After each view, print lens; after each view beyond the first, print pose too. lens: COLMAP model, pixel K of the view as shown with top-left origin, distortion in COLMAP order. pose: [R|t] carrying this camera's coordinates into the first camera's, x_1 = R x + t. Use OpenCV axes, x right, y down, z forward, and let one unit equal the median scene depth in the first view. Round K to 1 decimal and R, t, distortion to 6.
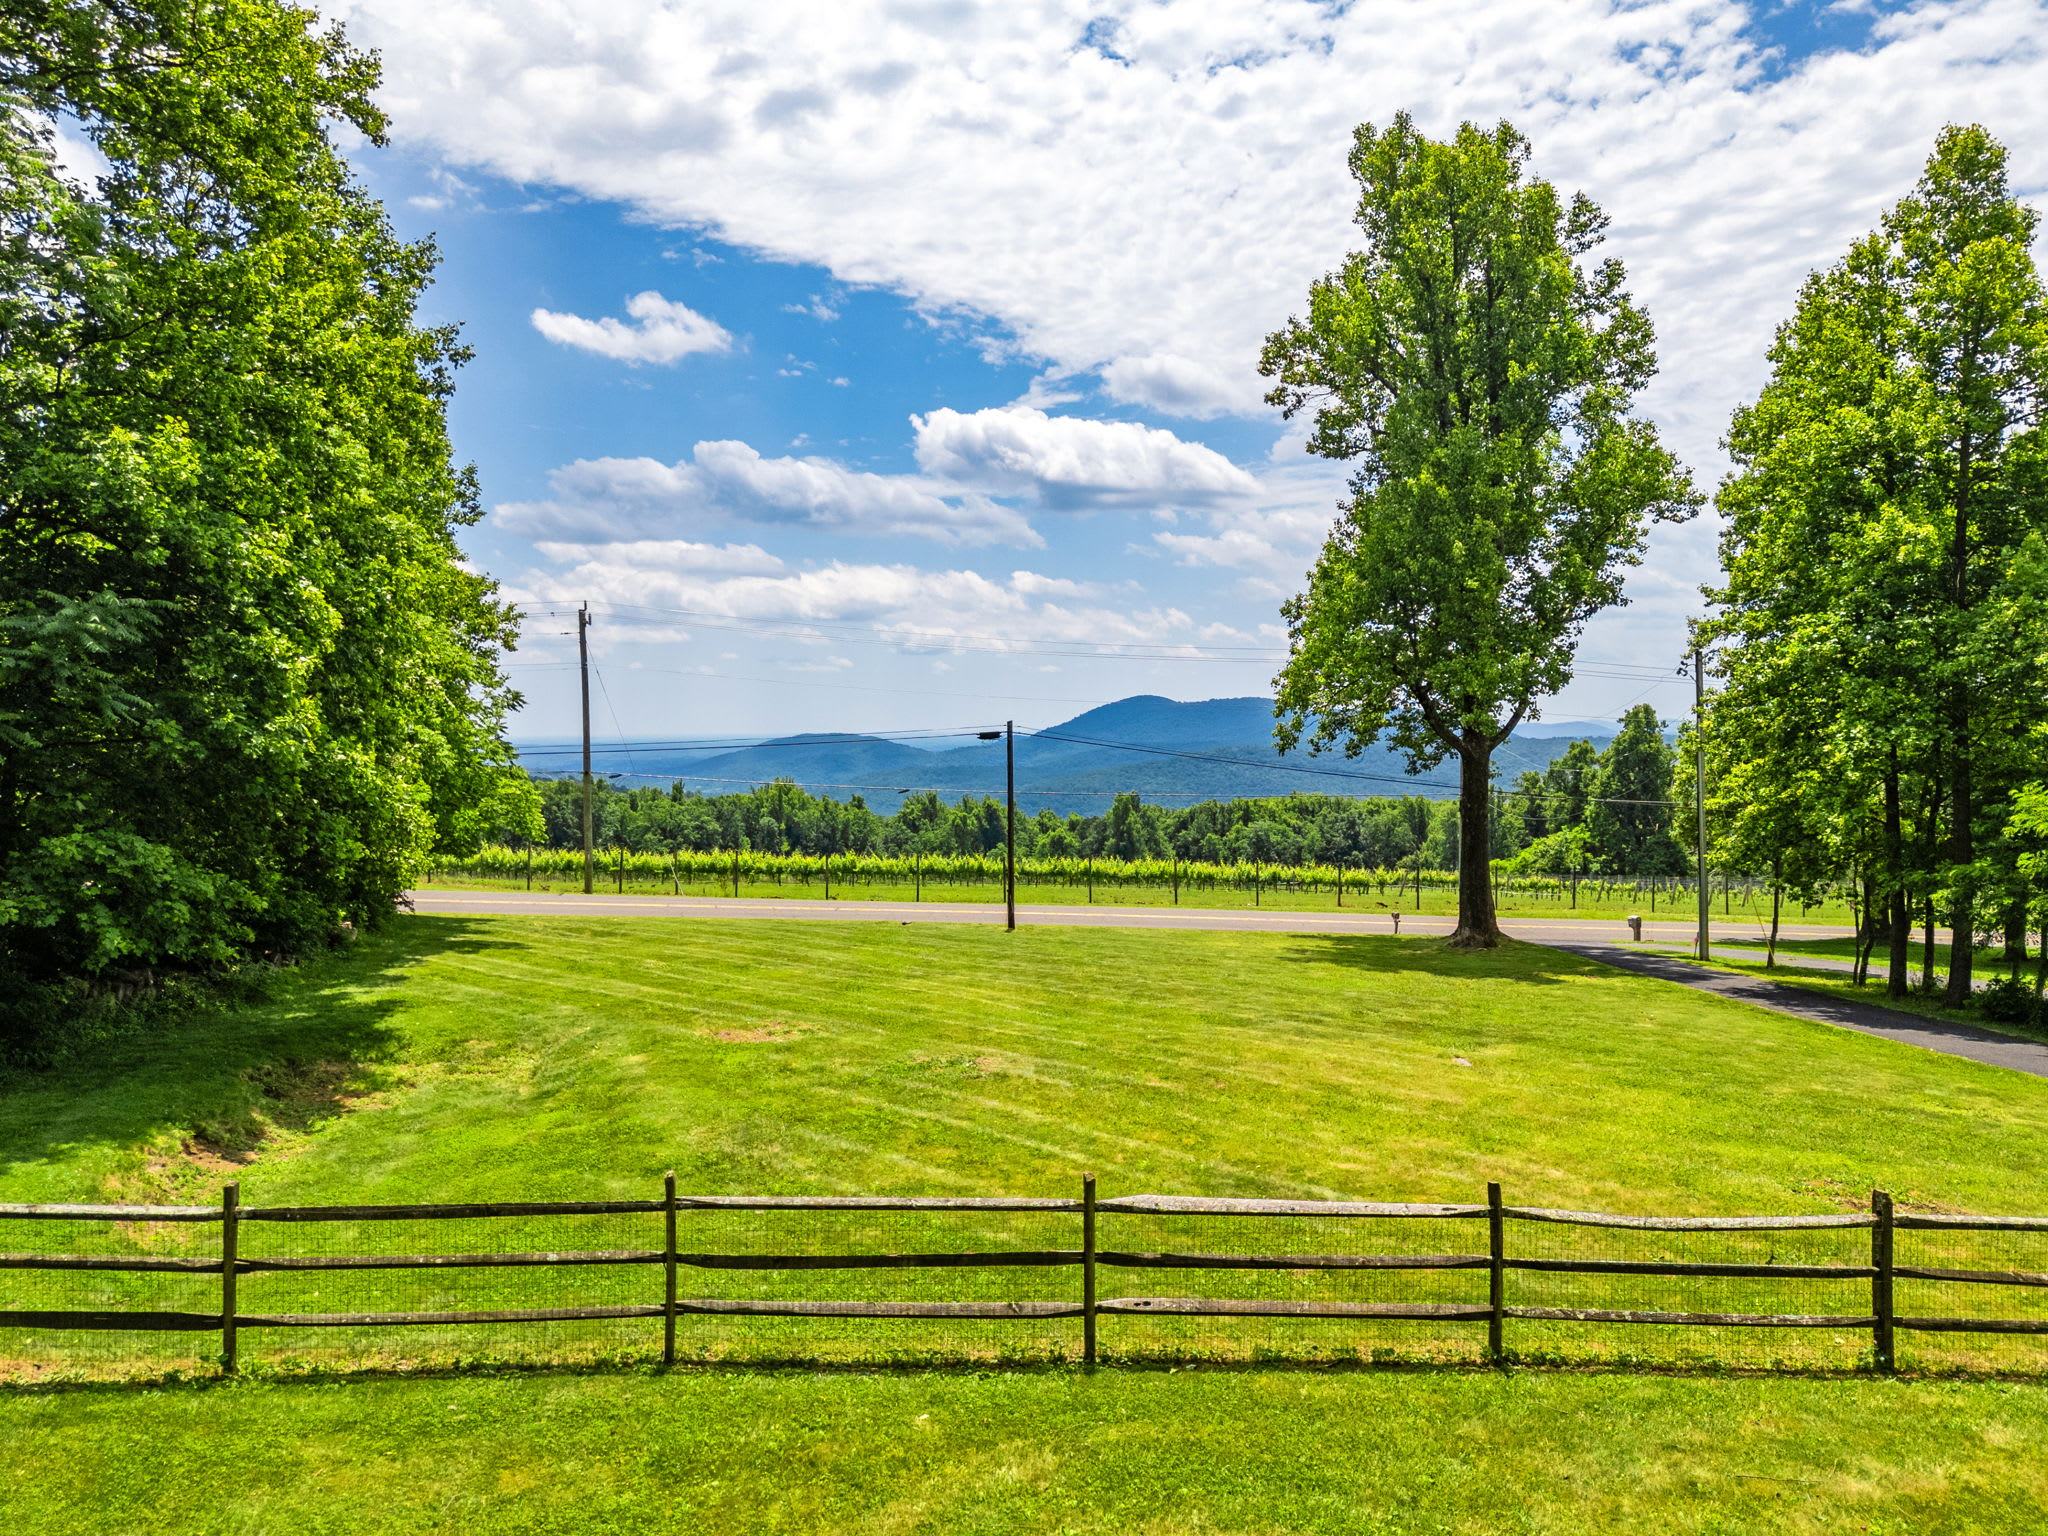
lens RADIAL K [[1456.8, 0, 1015.4], [0, 1456.8, 771.0], [0, 0, 1]] dist [0.054707, -0.035588]
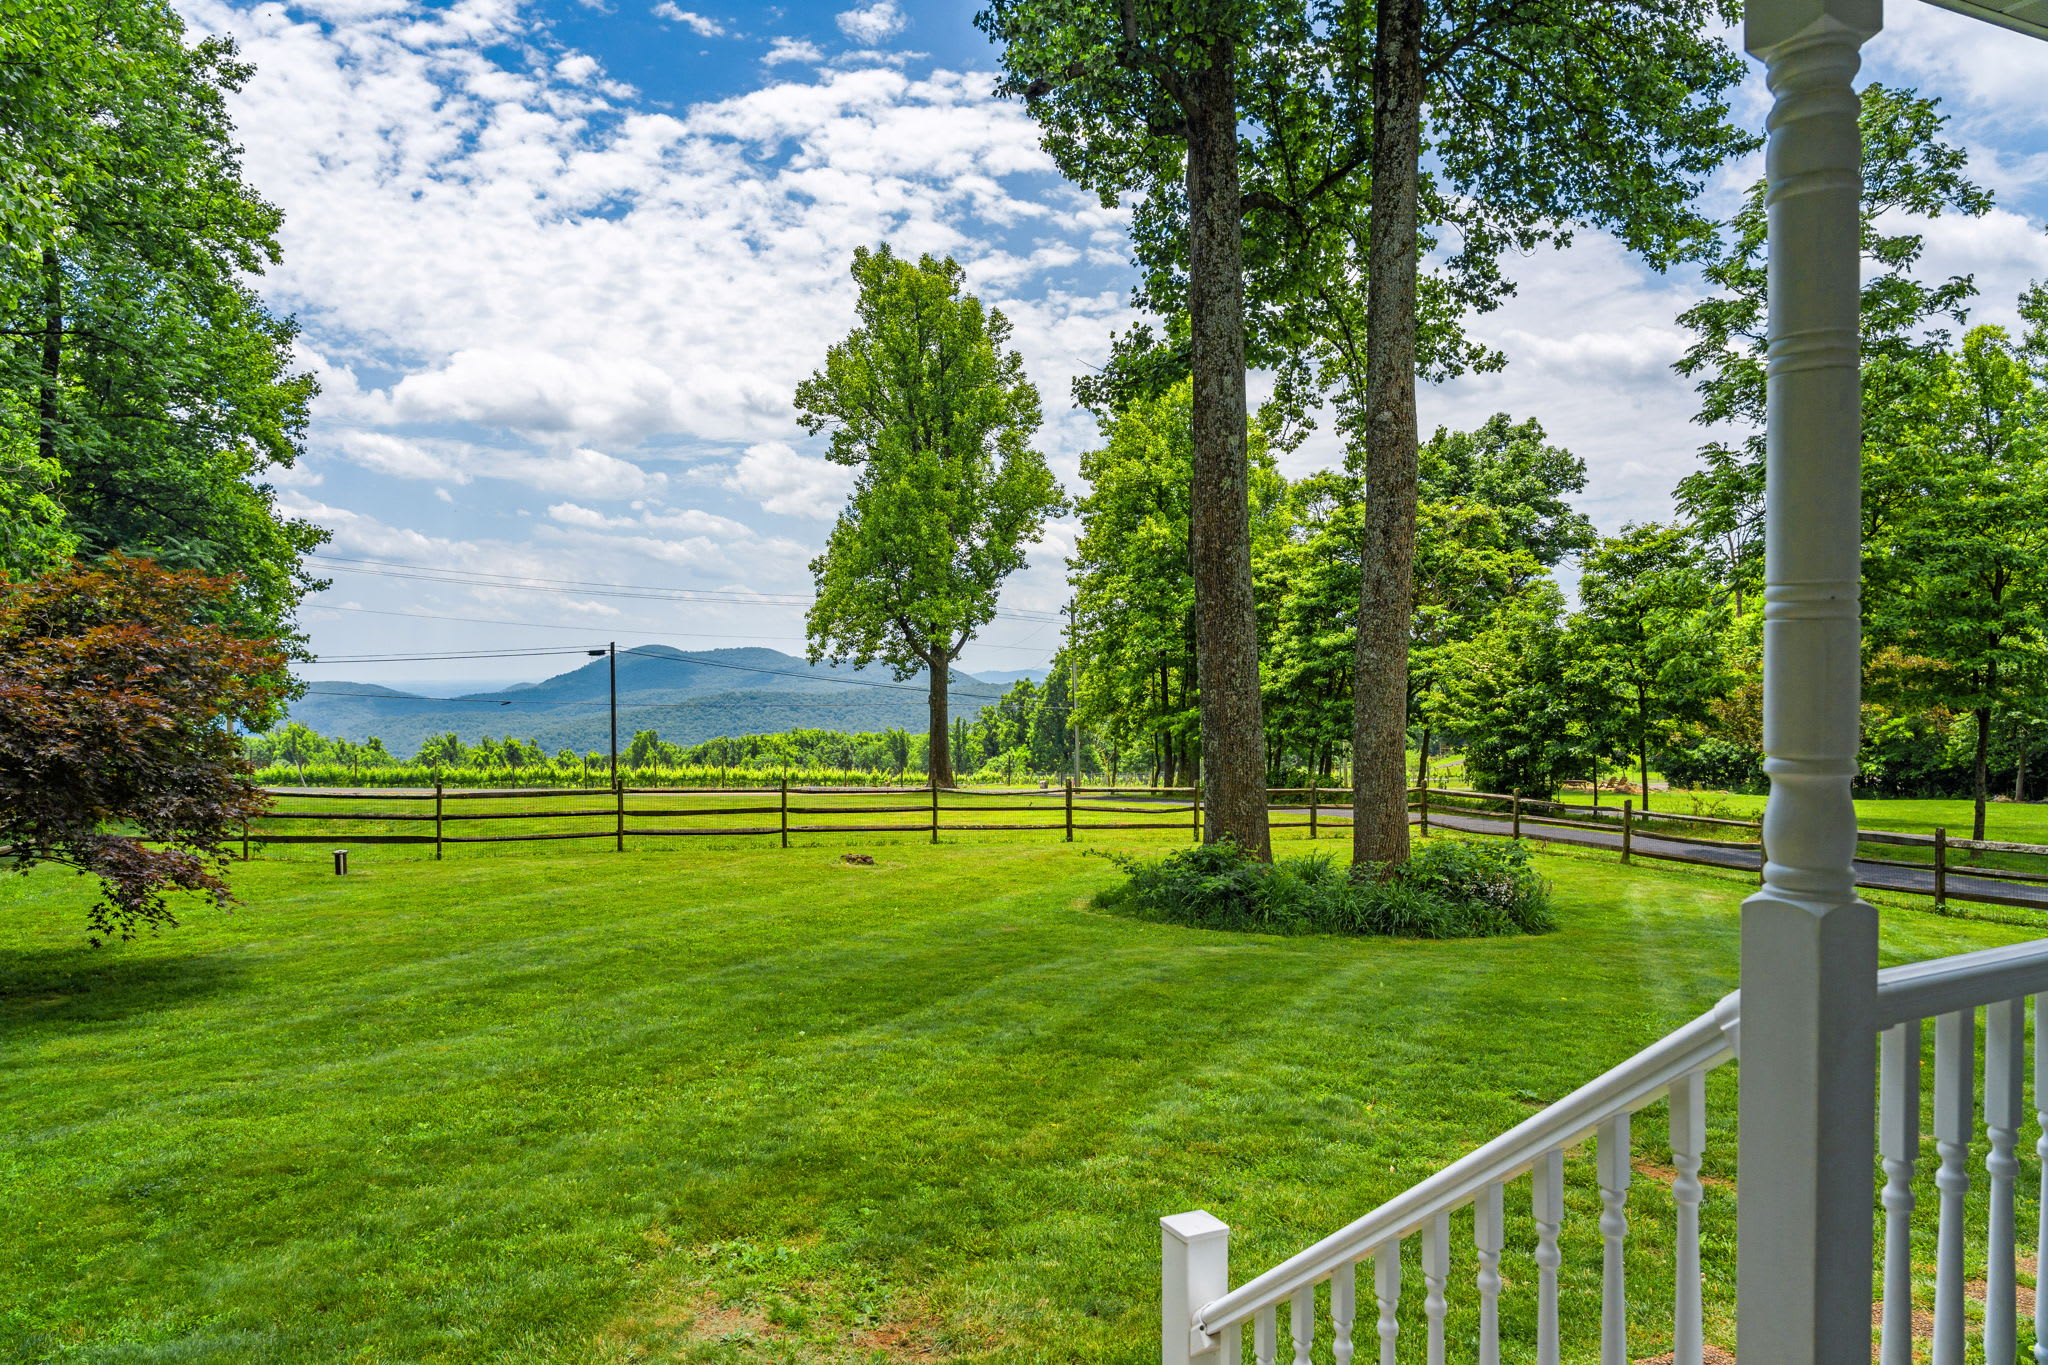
lens RADIAL K [[1323.8, 0, 986.1], [0, 1323.8, 643.6], [0, 0, 1]] dist [0.023697, 0.008691]
pose [[0.944588, 0.003955, 0.328236, -0.087412], [0.013801, 0.998565, -0.051747, 0.038270], [-0.327969, 0.053410, 0.943177, -0.305790]]
